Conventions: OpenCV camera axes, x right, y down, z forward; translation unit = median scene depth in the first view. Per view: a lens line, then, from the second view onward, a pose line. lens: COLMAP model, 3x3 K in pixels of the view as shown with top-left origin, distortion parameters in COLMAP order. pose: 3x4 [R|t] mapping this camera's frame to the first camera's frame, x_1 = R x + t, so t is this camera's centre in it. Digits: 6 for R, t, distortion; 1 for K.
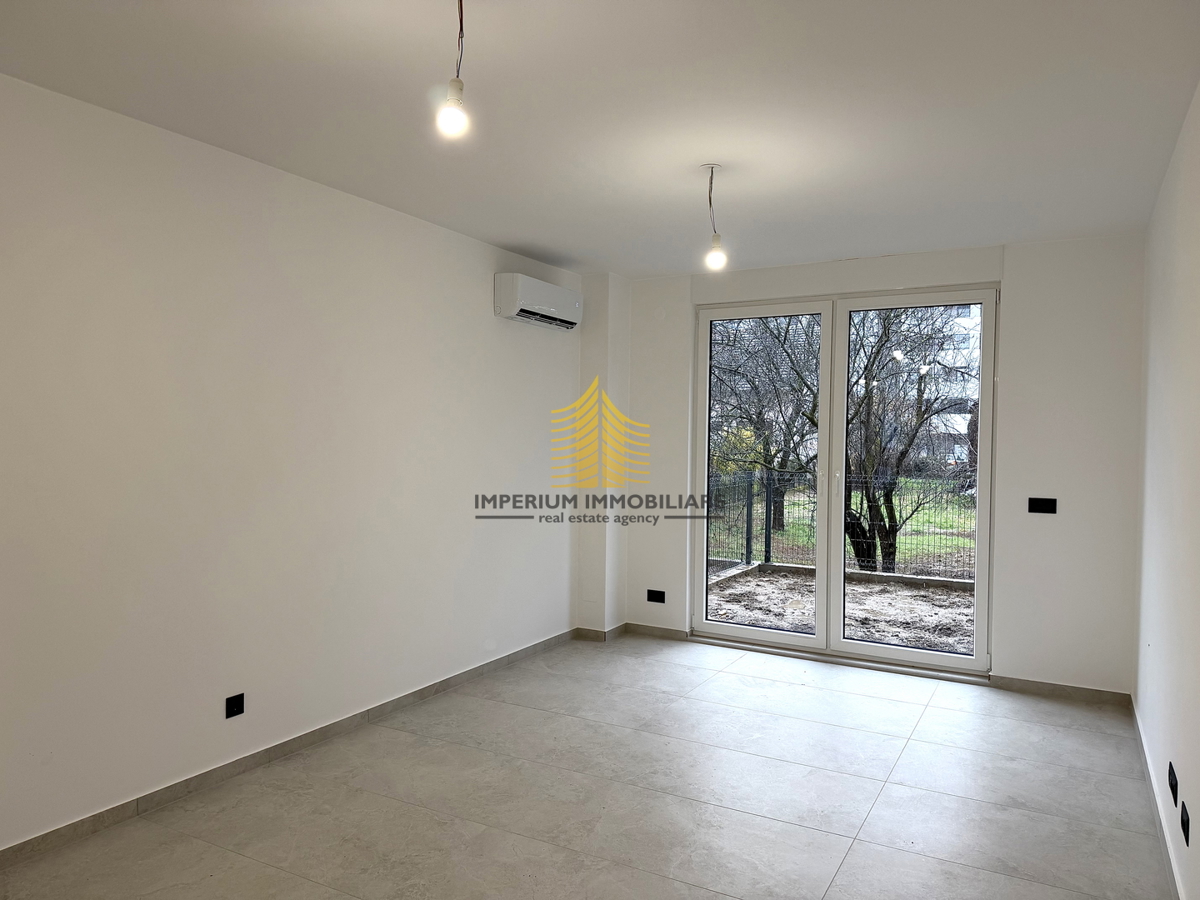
lens RADIAL K [[827.1, 0, 600.0], [0, 827.1, 450.0], [0, 0, 1]] dist [0.092284, -0.154982]
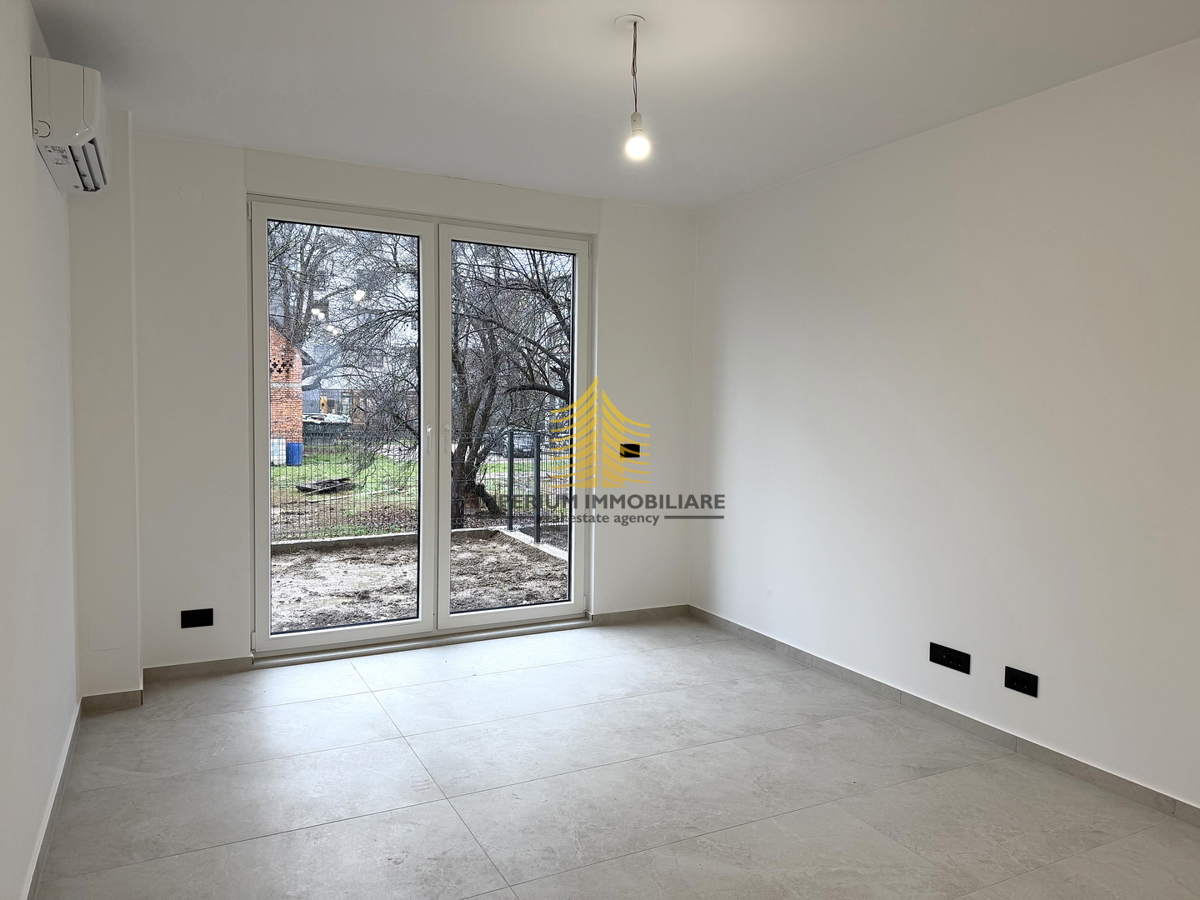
lens RADIAL K [[827.1, 0, 600.0], [0, 827.1, 450.0], [0, 0, 1]] dist [0.092284, -0.154982]
pose [[0.550246, -0.052812, 0.833331, -0.355524], [0.006565, 0.998241, 0.058928, 0.001688], [-0.834977, -0.026954, 0.549624, 0.400825]]
